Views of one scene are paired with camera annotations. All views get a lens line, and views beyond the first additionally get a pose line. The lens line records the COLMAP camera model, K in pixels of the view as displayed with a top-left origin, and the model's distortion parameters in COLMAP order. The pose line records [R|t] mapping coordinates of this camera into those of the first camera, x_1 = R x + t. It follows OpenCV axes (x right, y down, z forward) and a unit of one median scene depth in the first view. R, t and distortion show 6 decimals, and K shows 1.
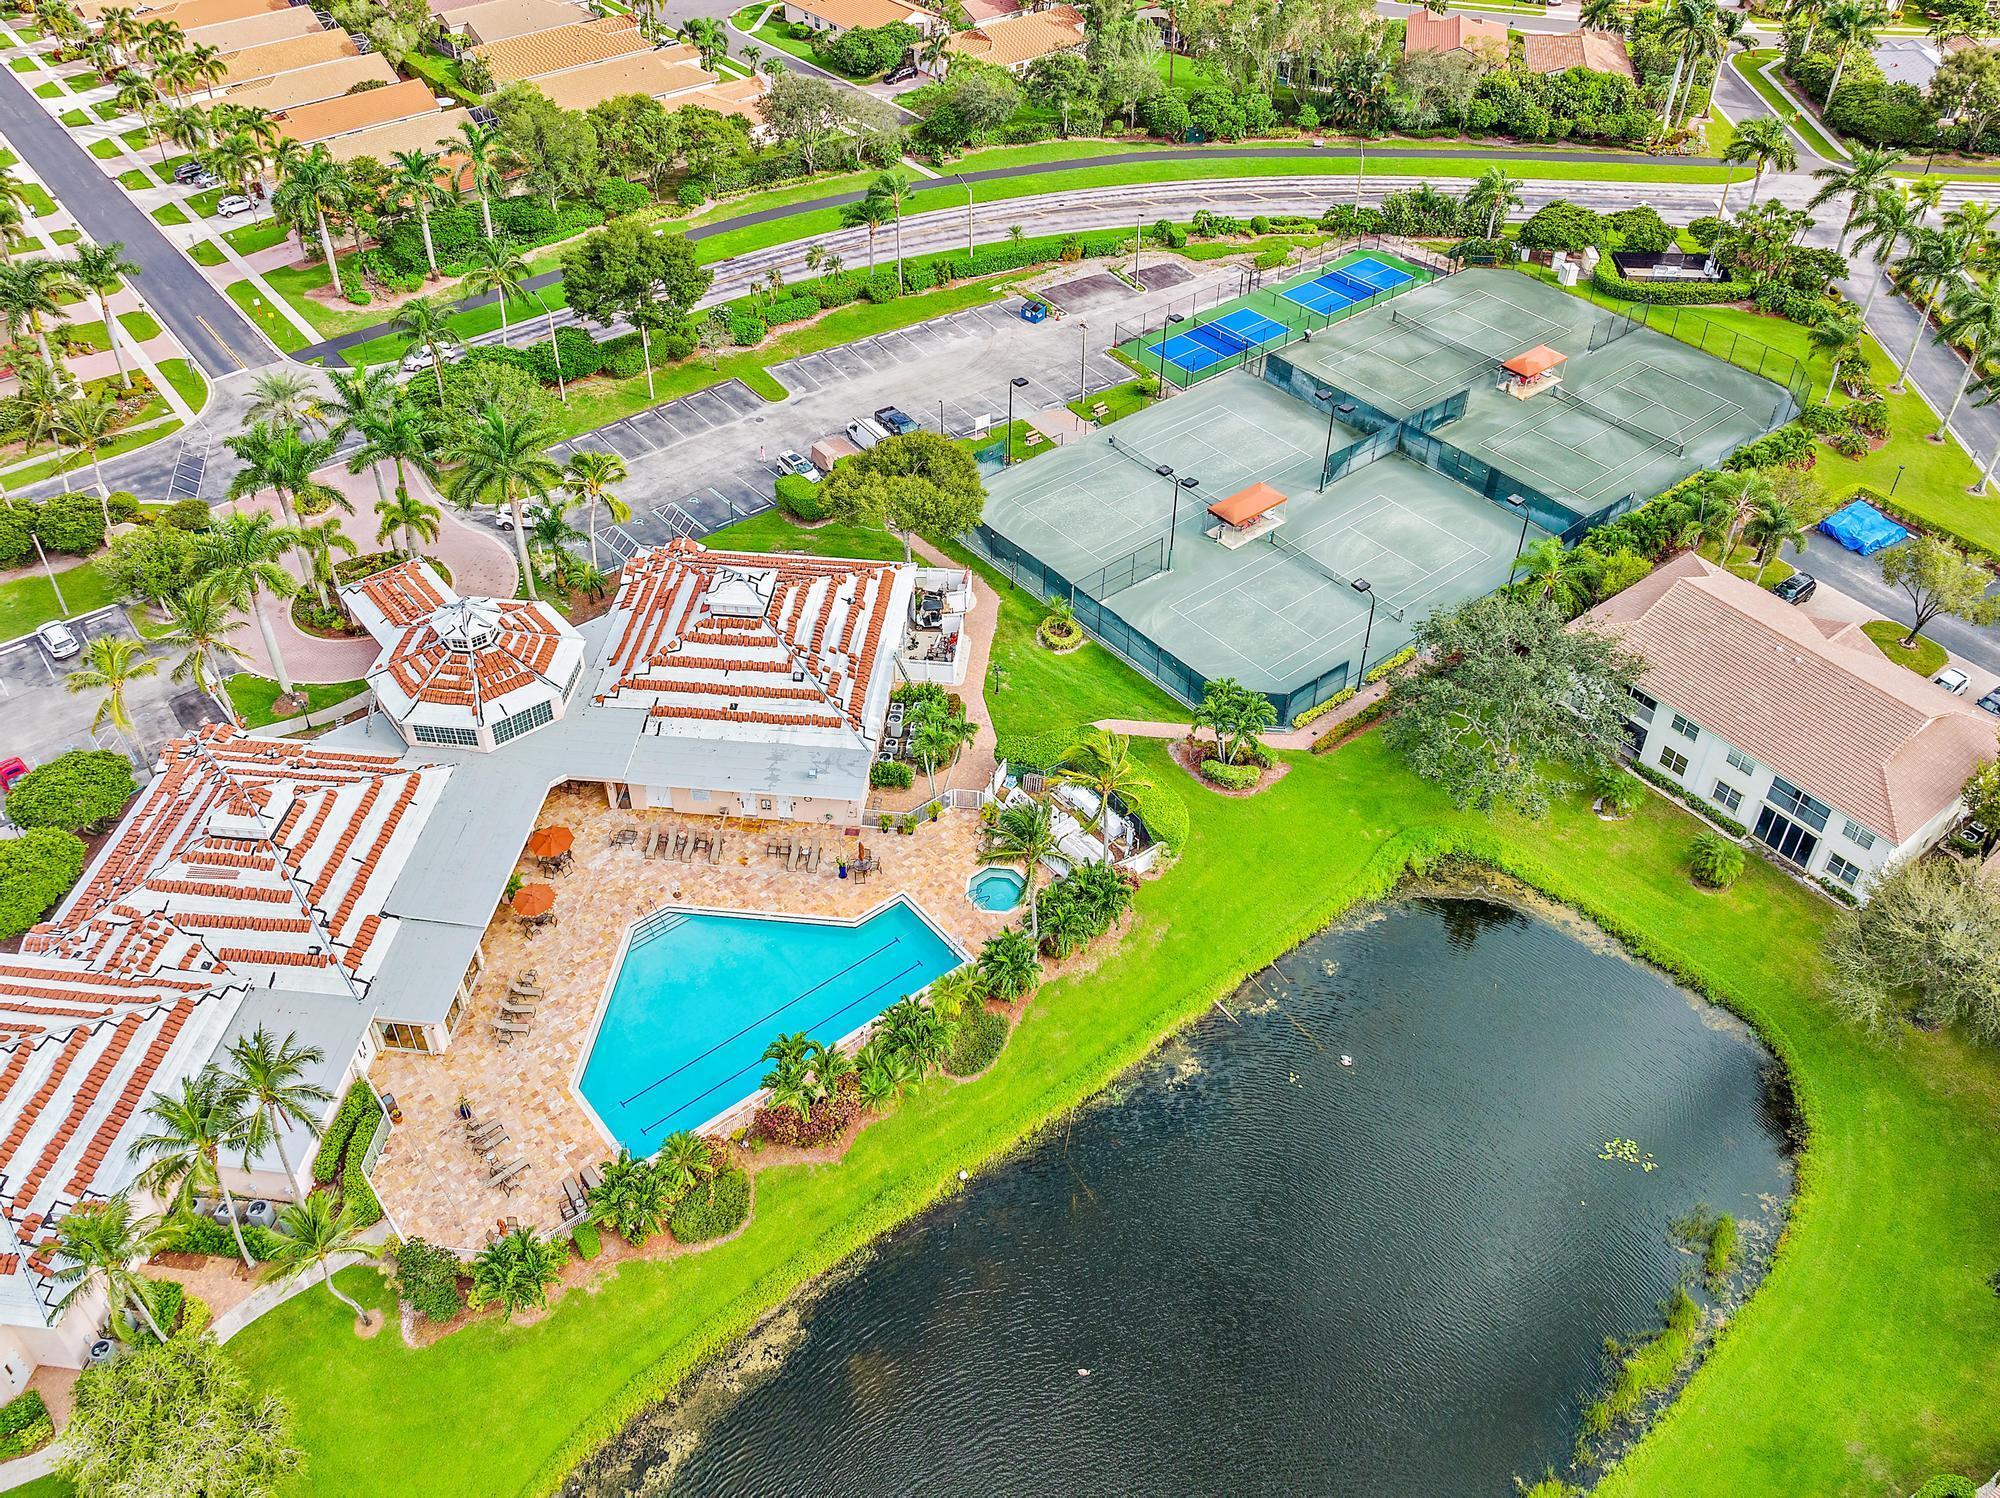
lens RADIAL K [[1691.1, 0, 1000.0], [0, 1691.1, 749.0], [0, 0, 1]] dist [-0.053954, -0.001084]
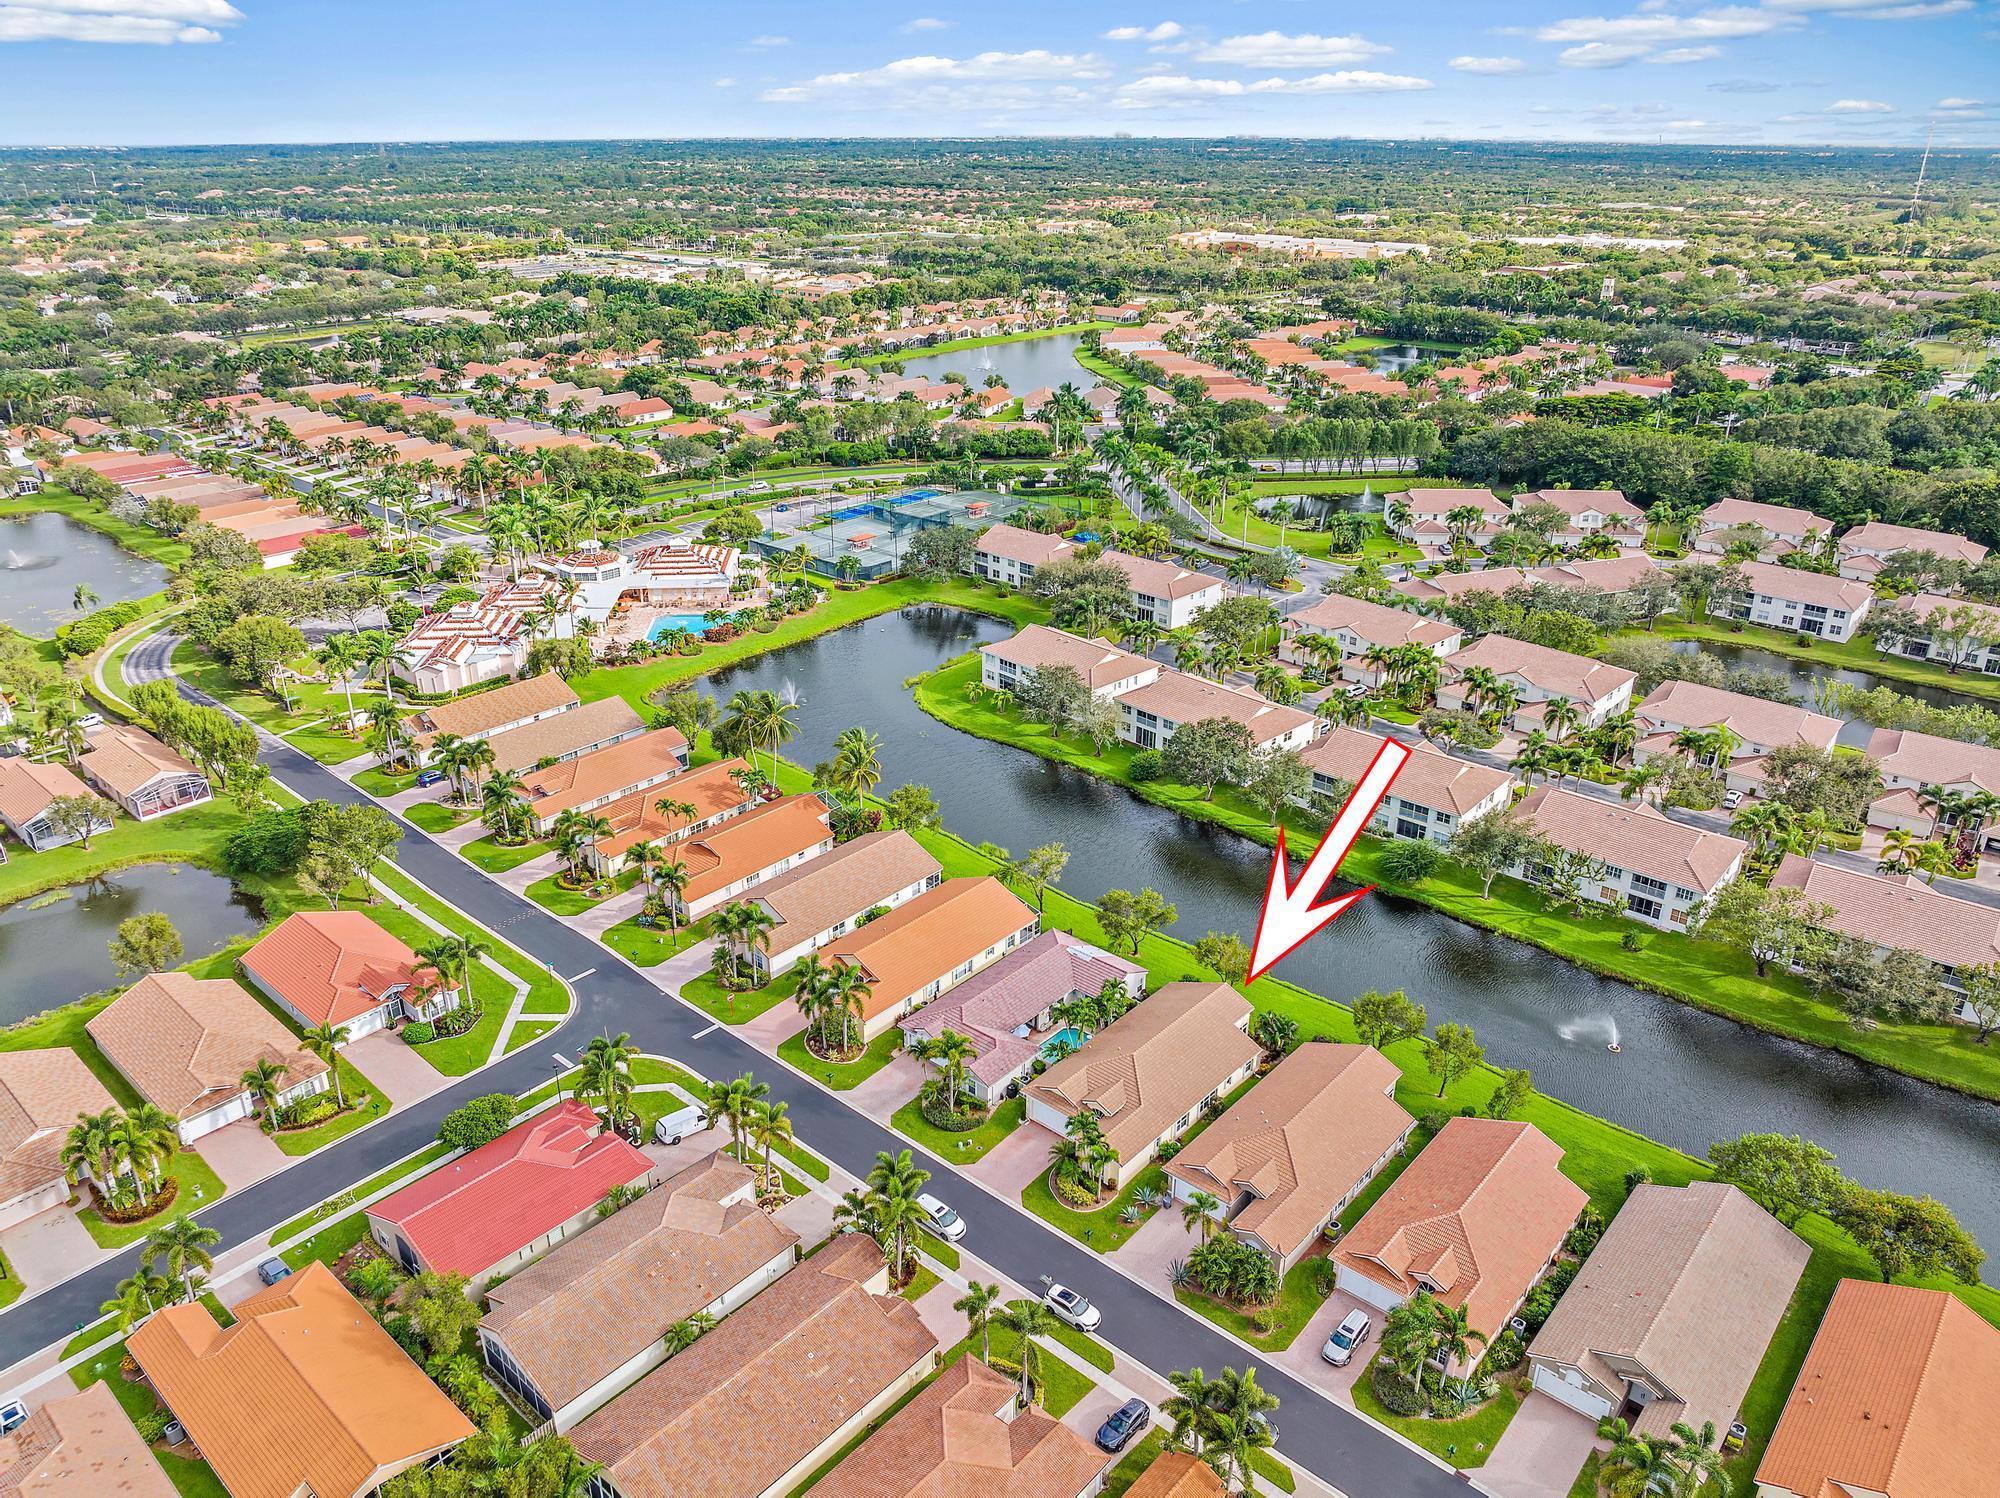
lens RADIAL K [[1468.7, 0, 1000.0], [0, 1468.7, 749.0], [0, 0, 1]] dist [-0.042720, 0.001923]
pose [[0.987397, -0.066375, 0.143674, 0.005948], [0.105517, 0.952693, -0.285031, 0.997084], [-0.117958, 0.296599, 0.947689, -1.329136]]
